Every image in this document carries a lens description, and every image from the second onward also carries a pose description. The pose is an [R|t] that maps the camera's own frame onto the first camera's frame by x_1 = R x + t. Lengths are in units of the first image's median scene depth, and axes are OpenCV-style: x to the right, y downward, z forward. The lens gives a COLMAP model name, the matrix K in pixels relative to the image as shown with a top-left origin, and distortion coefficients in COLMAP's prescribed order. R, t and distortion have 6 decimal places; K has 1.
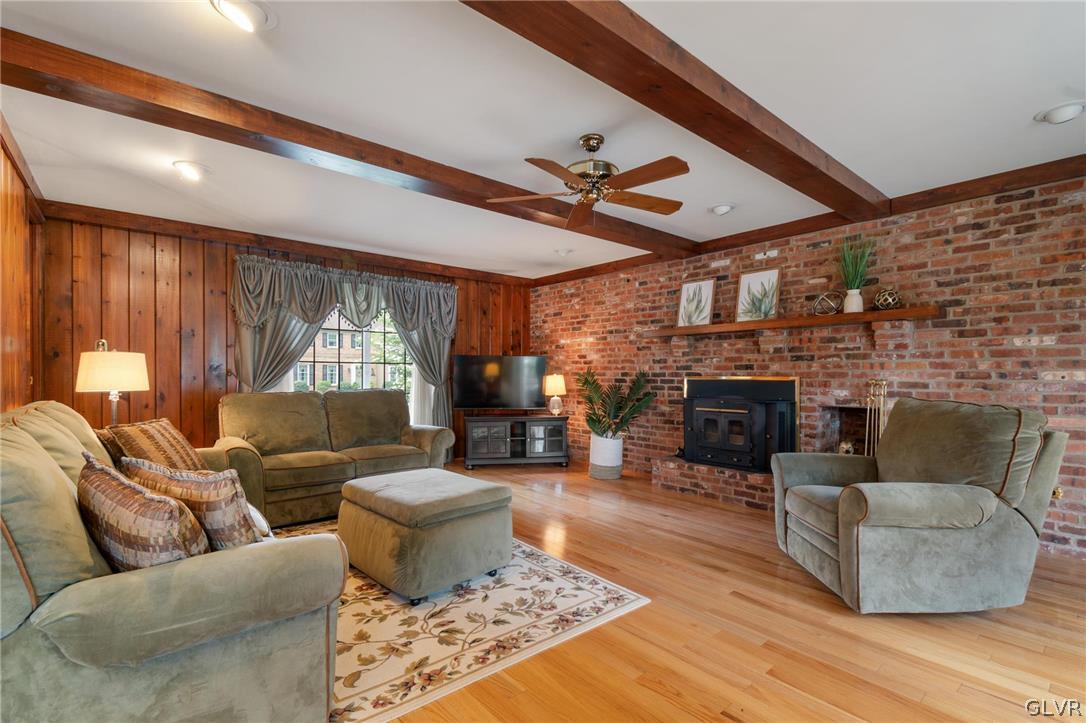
lens RADIAL K [[495.4, 0, 546.0], [0, 495.4, 370.7], [0, 0, 1]] dist [0.009550, -0.001767]
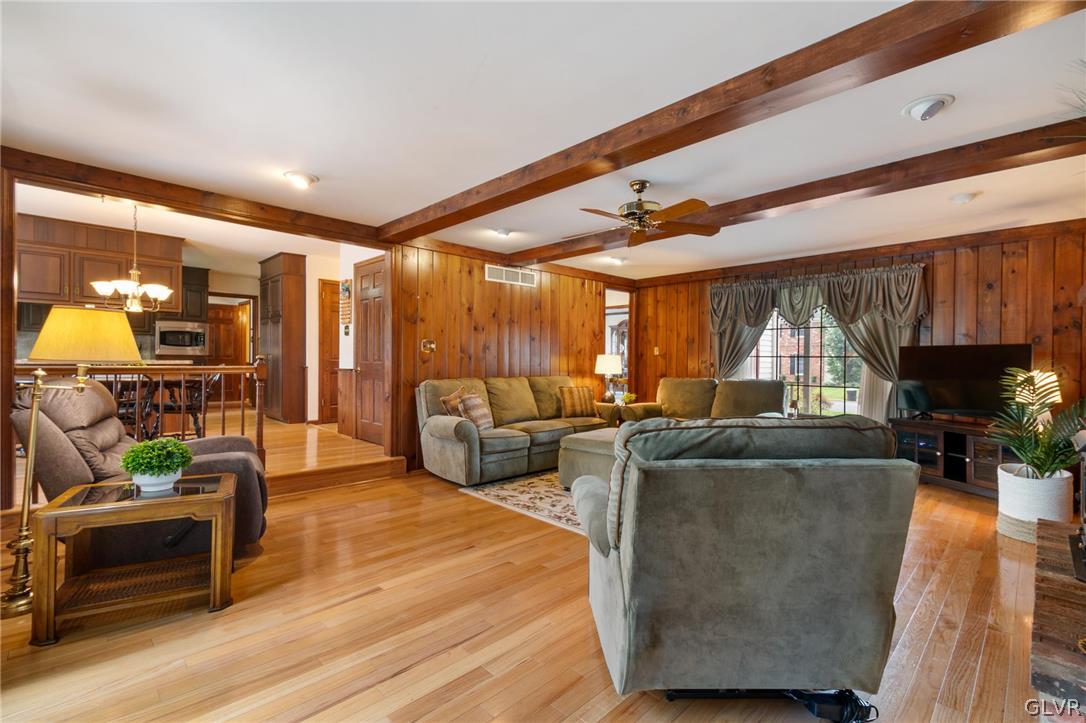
lens RADIAL K [[495.4, 0, 545.9], [0, 495.4, 362.0], [0, 0, 1]] dist [0.009550, -0.001767]
pose [[0.057470, -0.004177, -0.998339, 1.644535], [-0.005727, 0.999973, -0.004513, 0.006003], [0.998331, 0.005977, 0.057444, 0.861649]]
